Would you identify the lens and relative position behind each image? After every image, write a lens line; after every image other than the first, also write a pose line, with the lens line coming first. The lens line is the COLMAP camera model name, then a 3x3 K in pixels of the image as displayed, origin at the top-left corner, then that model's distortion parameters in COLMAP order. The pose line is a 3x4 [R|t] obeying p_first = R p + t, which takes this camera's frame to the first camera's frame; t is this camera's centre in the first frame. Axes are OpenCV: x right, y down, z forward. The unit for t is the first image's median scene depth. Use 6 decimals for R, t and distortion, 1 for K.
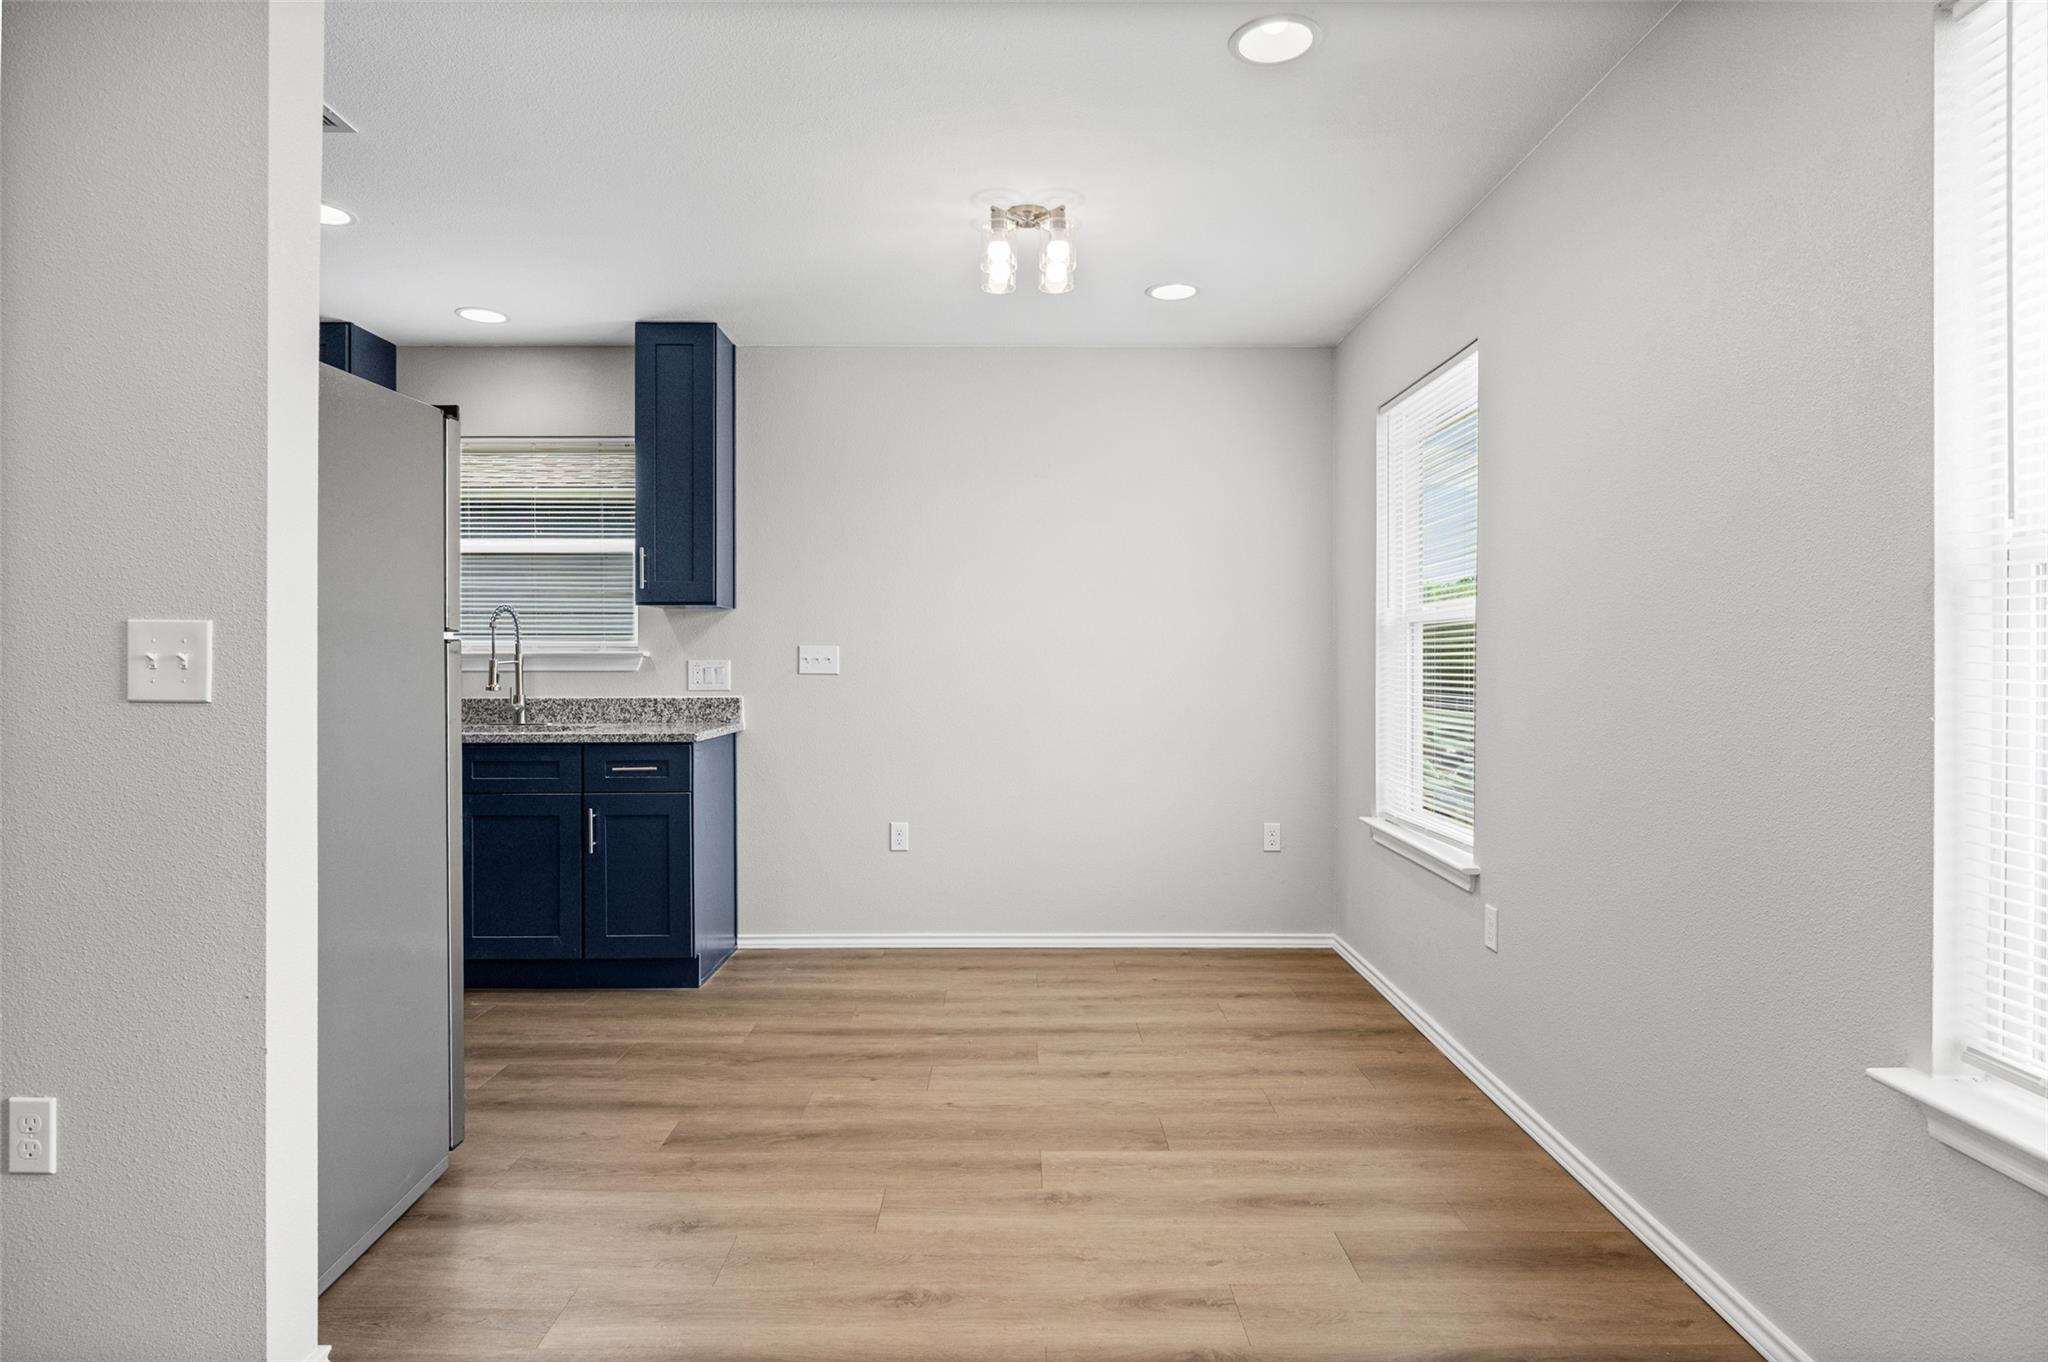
lens RADIAL K [[1095.0, 0, 1025.3], [0, 1095.0, 653.7], [0, 0, 1]] dist [0.007930, -0.000203]
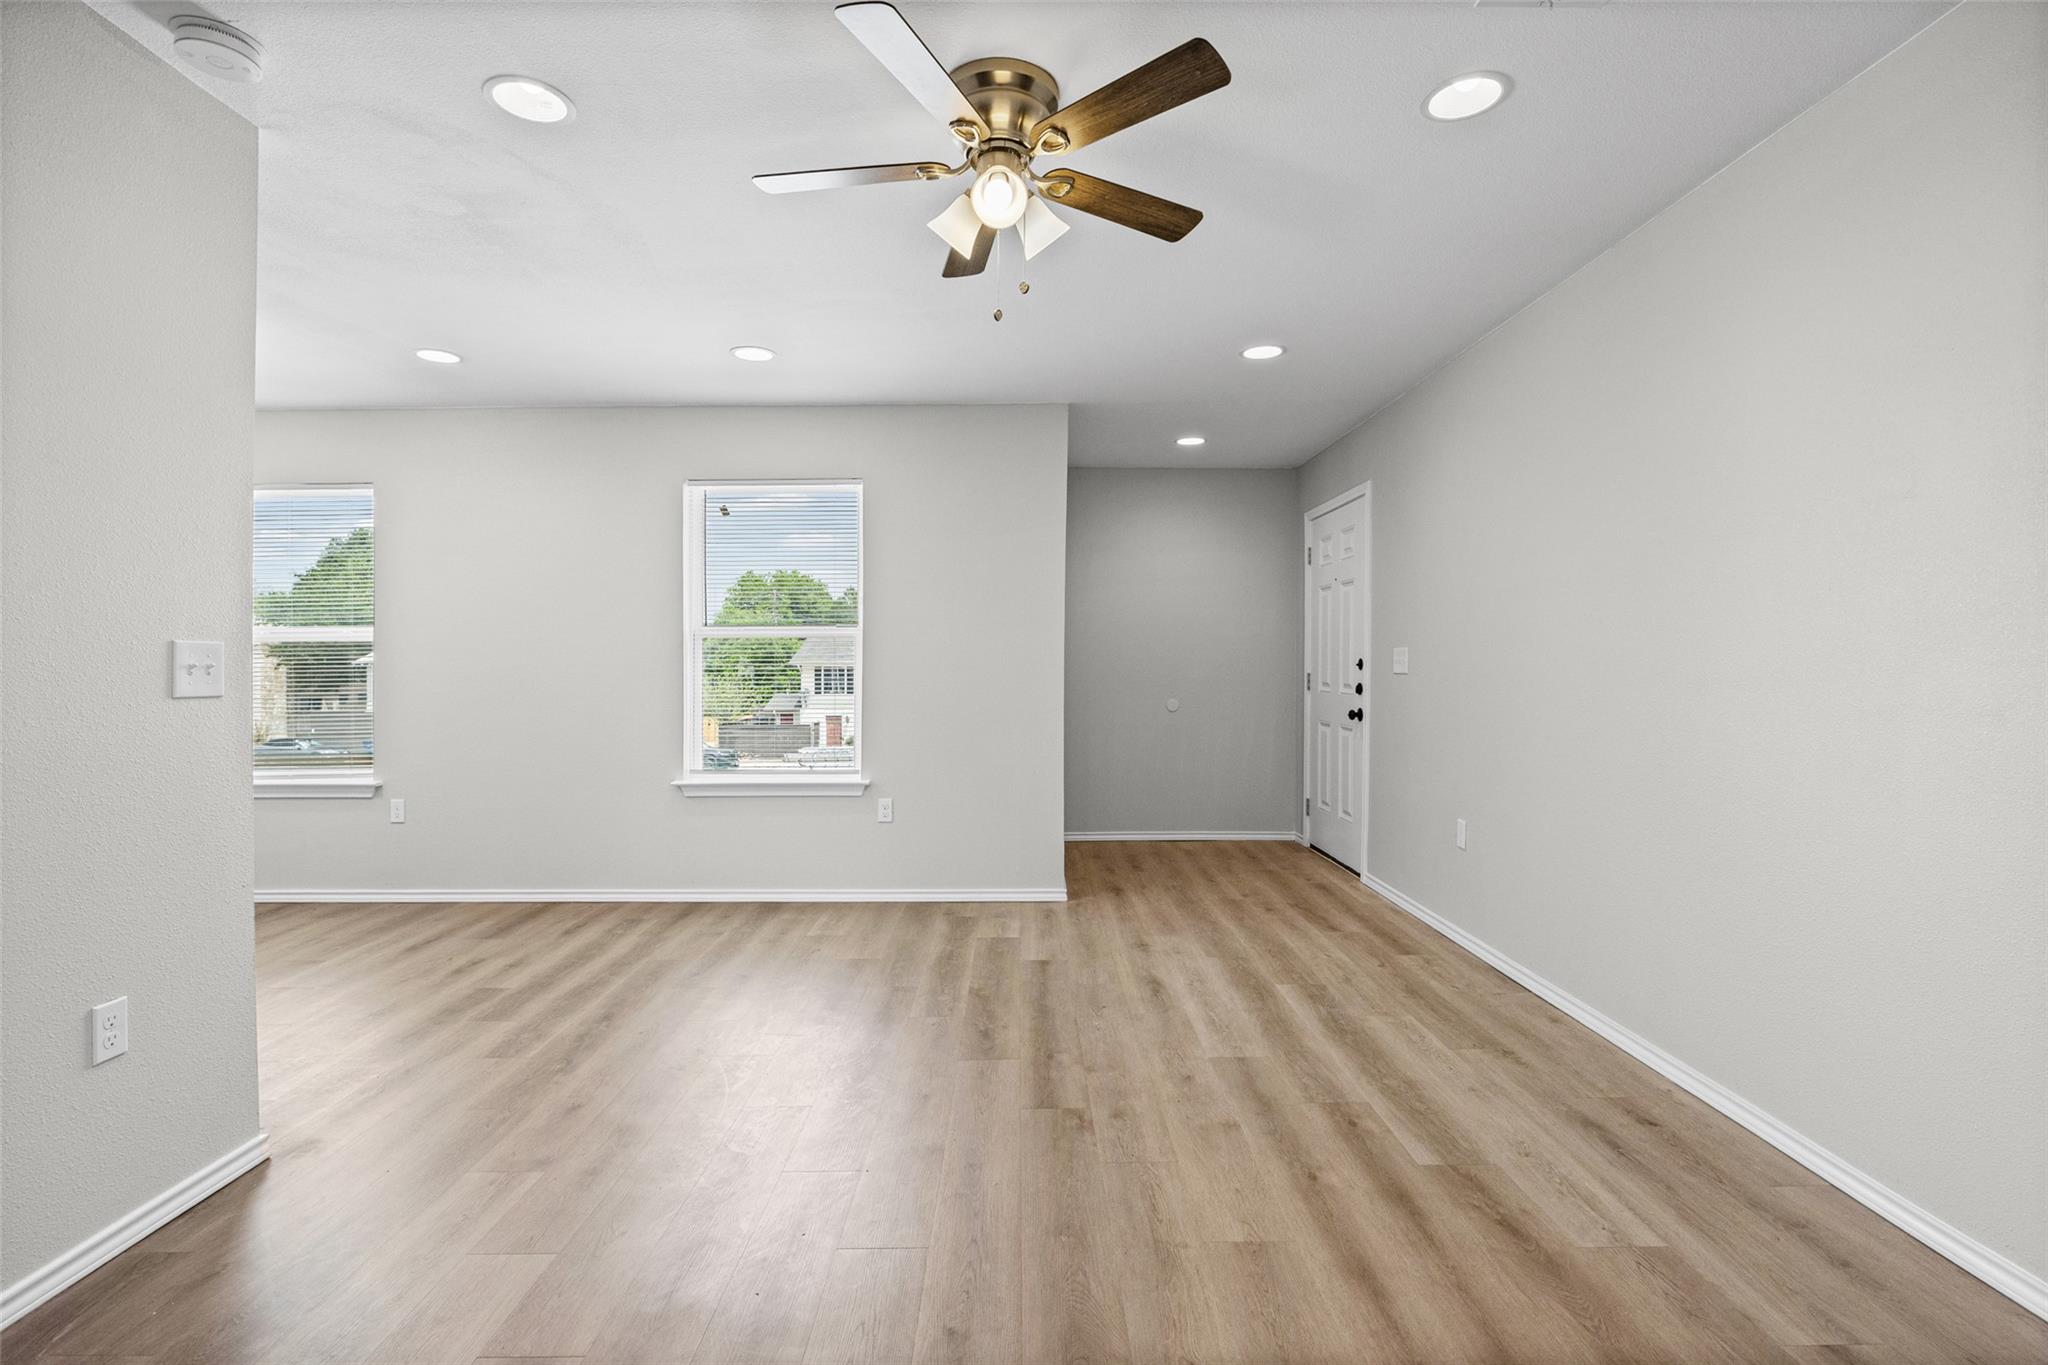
lens RADIAL K [[905.7, 0, 1035.6], [0, 905.7, 674.4], [0, 0, 1]] dist [0.003041, 0.000189]
pose [[-0.005695, -0.011384, 0.999919, -0.928457], [-0.000914, 0.999935, 0.011379, -0.000081], [-0.999983, -0.000849, -0.005705, -0.054262]]
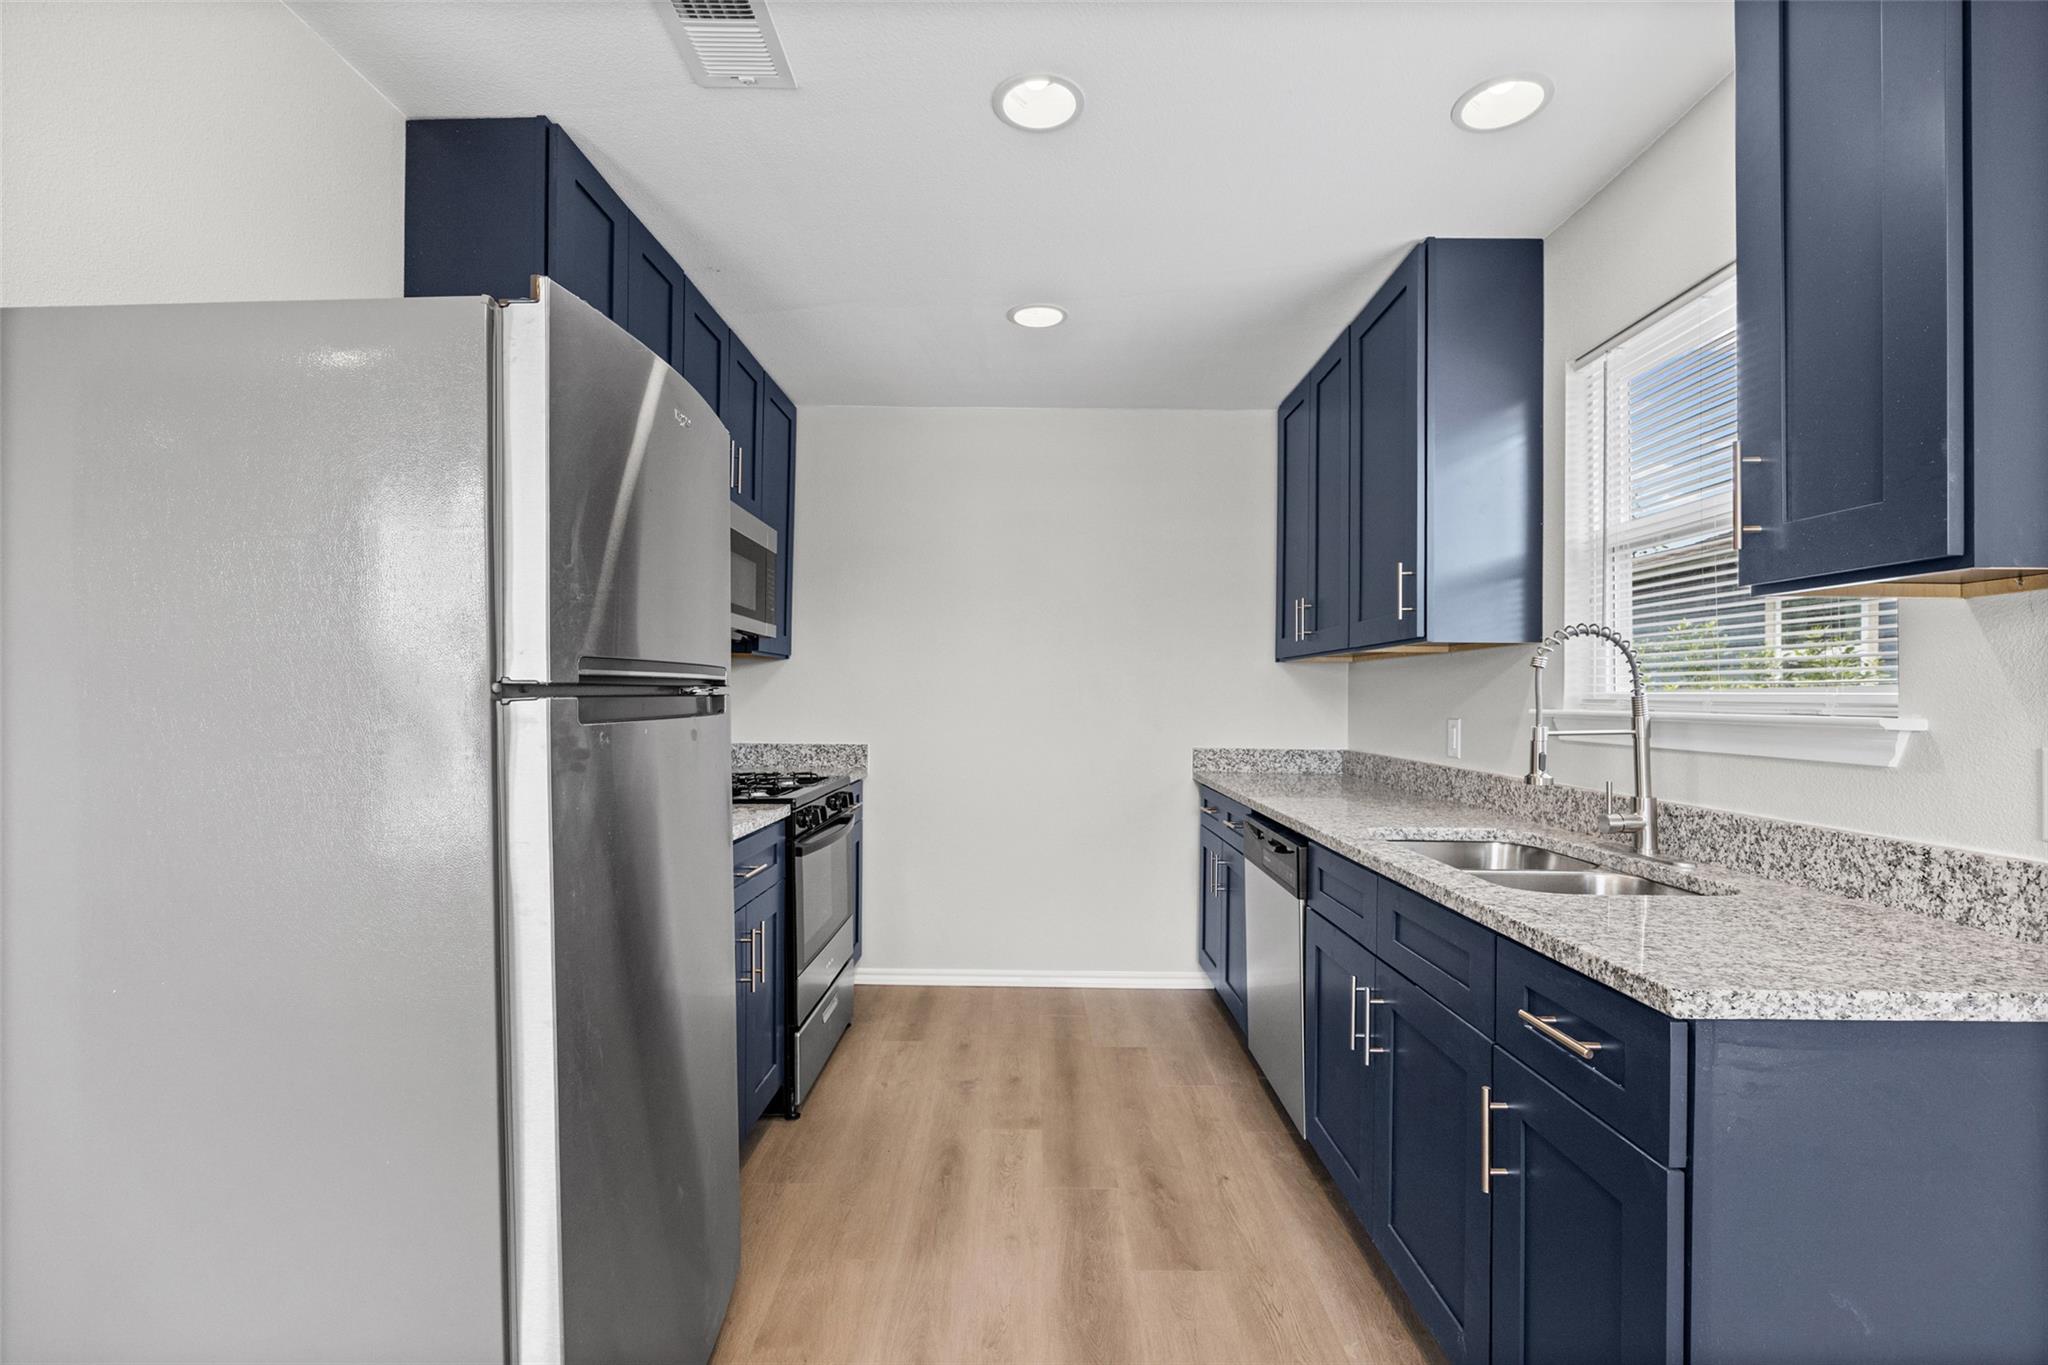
lens RADIAL K [[905.7, 0, 1018.3], [0, 905.7, 690.8], [0, 0, 1]] dist [0.003041, 0.000189]
pose [[-0.009590, -0.008802, -0.999915, -0.044253], [0.000735, 0.999961, -0.008810, -0.010285], [0.999954, -0.000820, -0.009584, 0.883859]]
